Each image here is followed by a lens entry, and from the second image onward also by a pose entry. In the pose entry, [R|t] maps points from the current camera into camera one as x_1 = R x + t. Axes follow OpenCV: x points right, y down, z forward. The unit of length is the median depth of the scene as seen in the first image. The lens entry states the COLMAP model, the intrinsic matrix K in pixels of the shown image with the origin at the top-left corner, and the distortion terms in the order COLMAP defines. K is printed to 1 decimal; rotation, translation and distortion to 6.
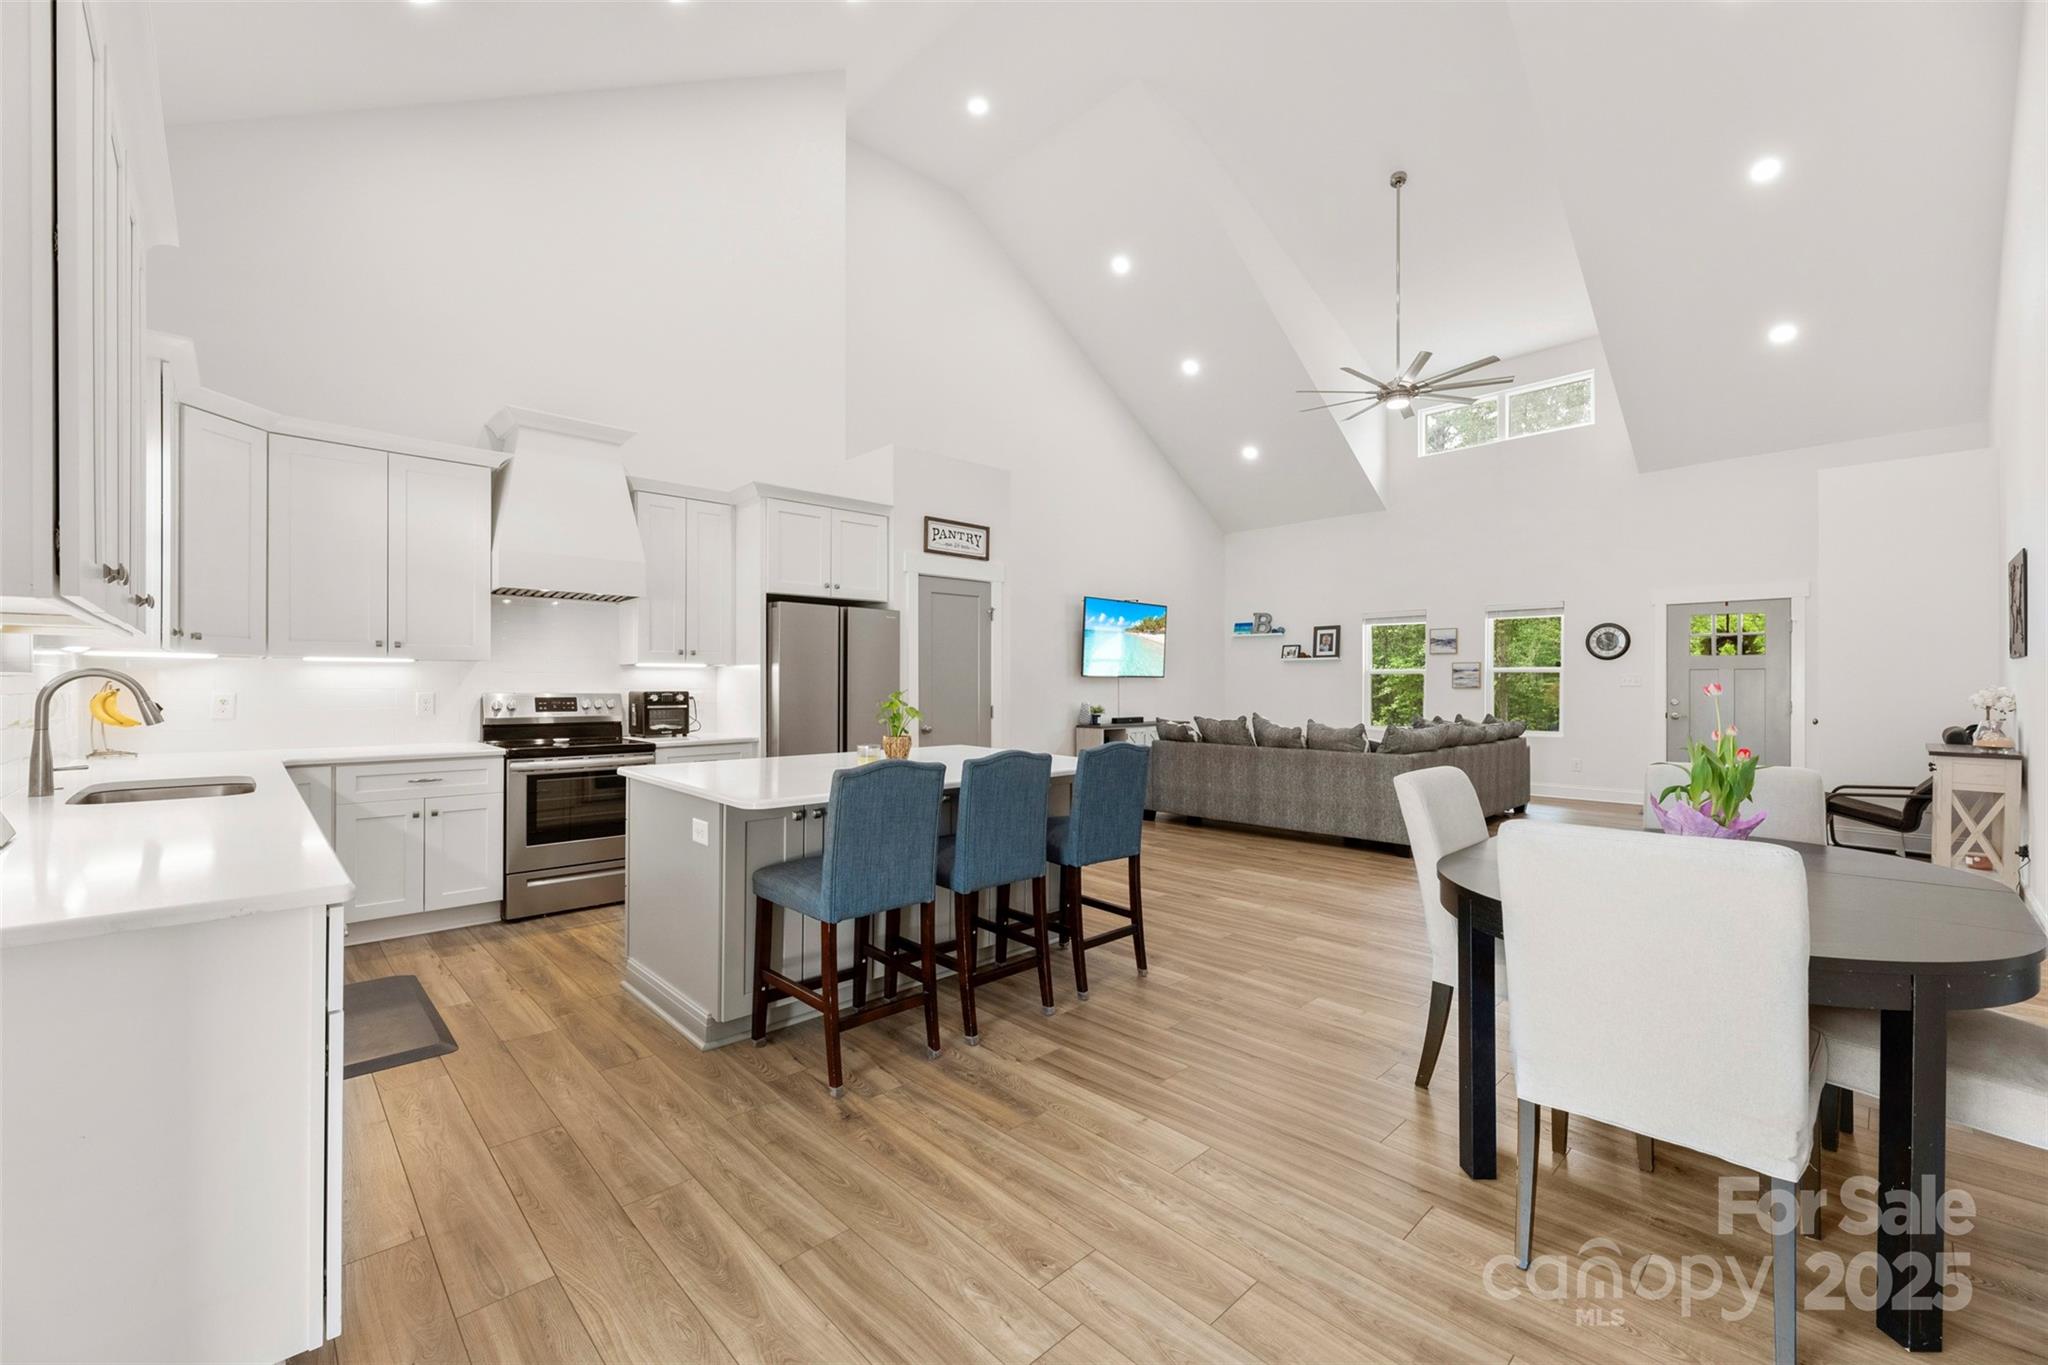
lens RADIAL K [[821.2, 0, 1012.8], [0, 821.2, 688.7], [0, 0, 1]] dist [0.002901, 0.000197]
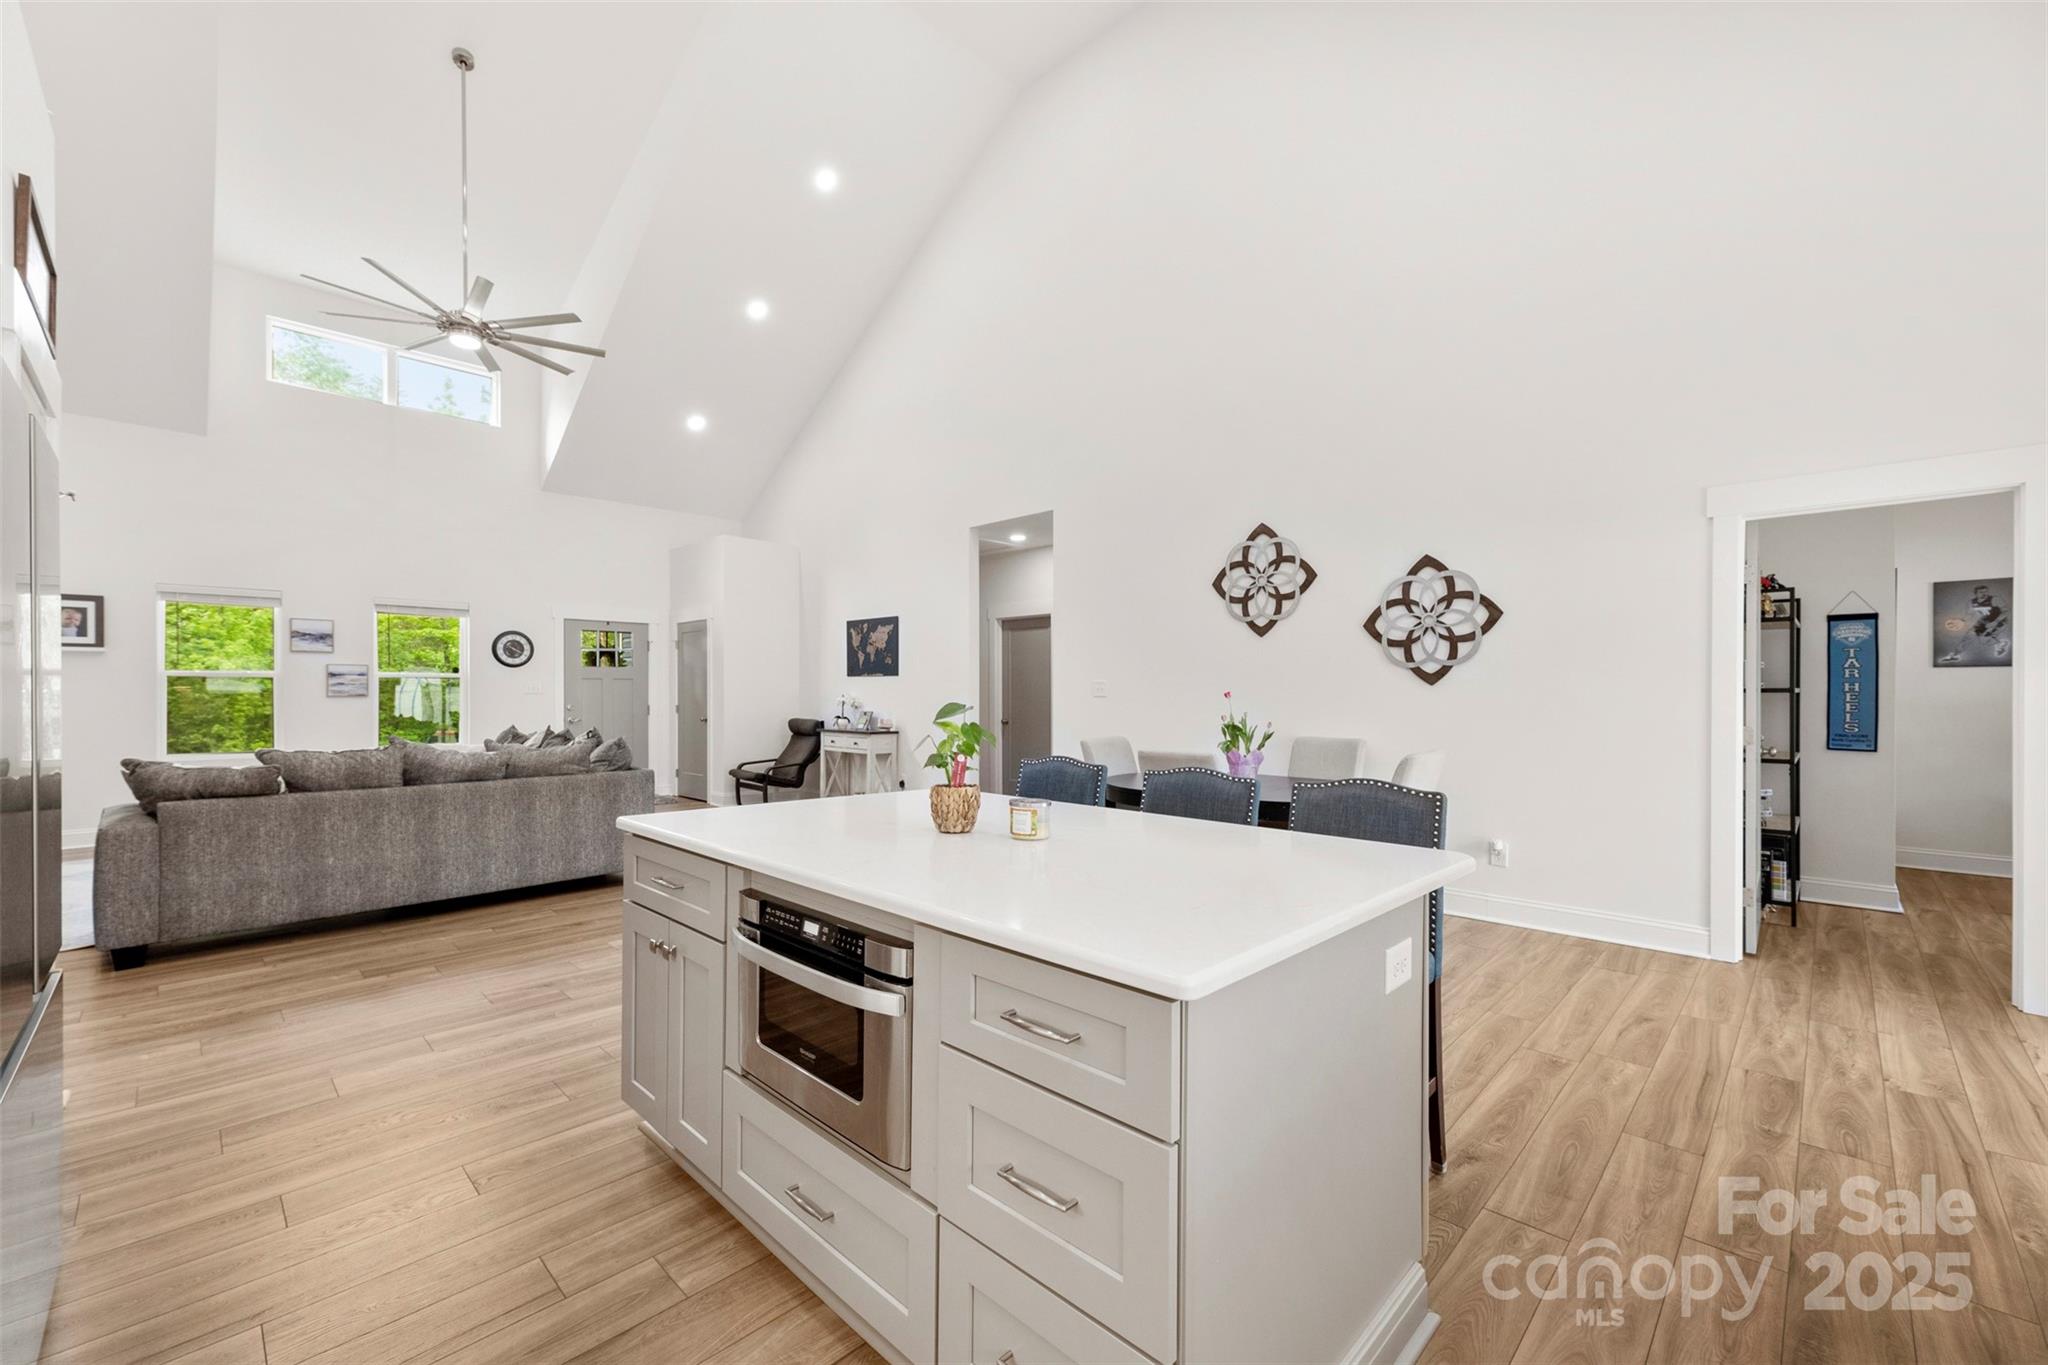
lens RADIAL K [[821.2, 0, 1012.8], [0, 821.2, 688.7], [0, 0, 1]] dist [0.002901, 0.000197]
pose [[-0.032021, 0.002864, 0.999483, -0.298403], [0.004945, 0.999984, -0.002707, -0.003163], [-0.999475, 0.004856, -0.032035, 0.412967]]
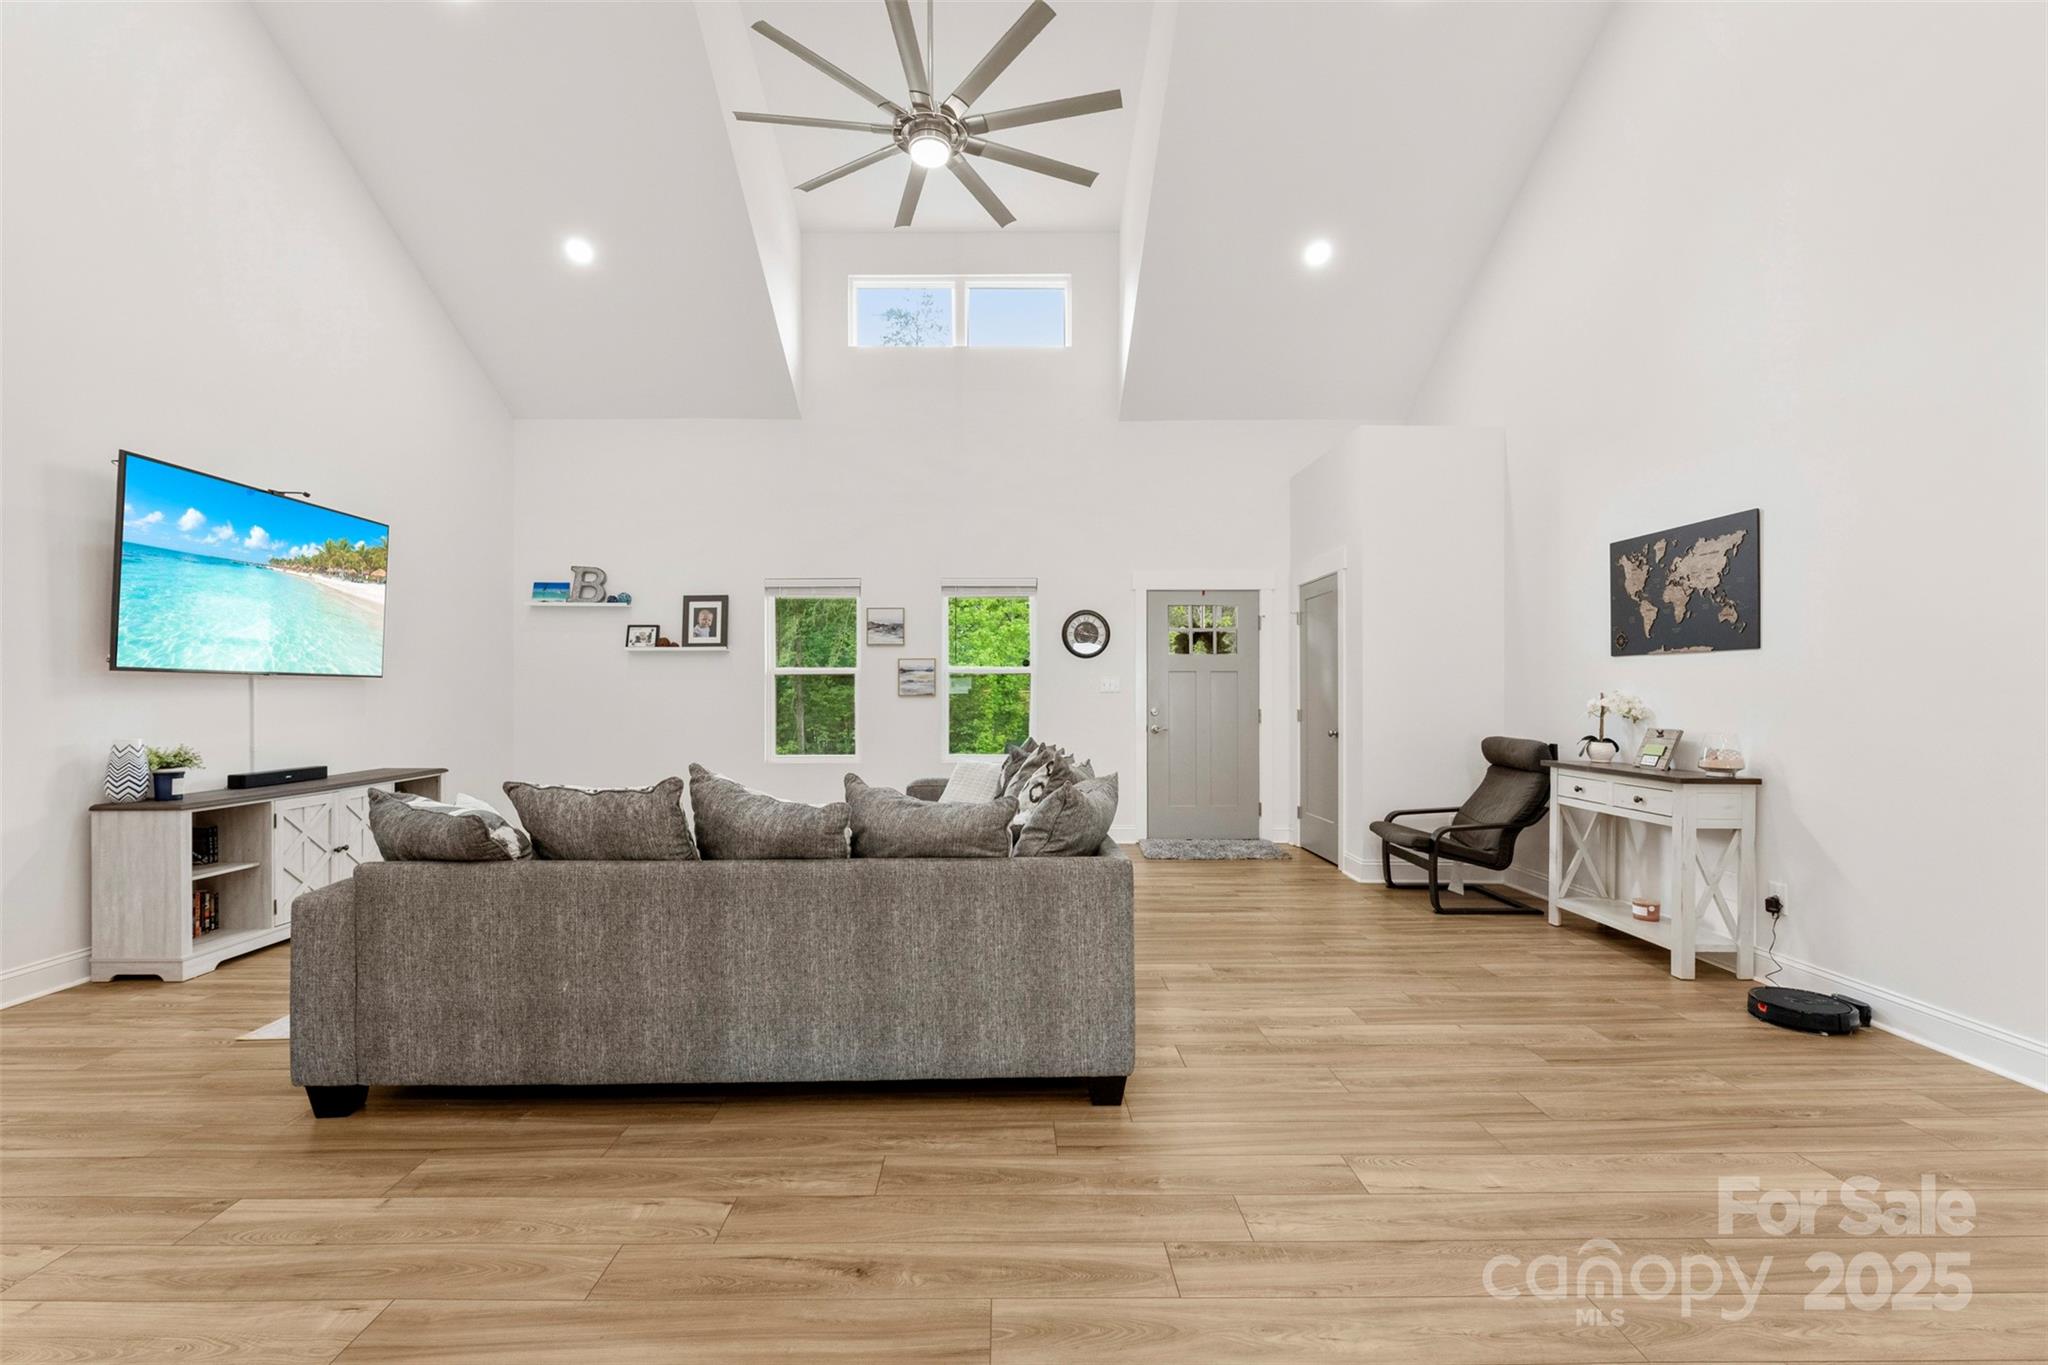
lens RADIAL K [[863.9, 0, 1010.5], [0, 863.9, 694.5], [0, 0, 1]] dist [0.000096, -0.000015]
pose [[0.681728, -0.004412, 0.731593, 0.082921], [0.006887, 0.999976, -0.000388, -0.001175], [-0.731574, 0.005303, 0.681742, 0.493006]]
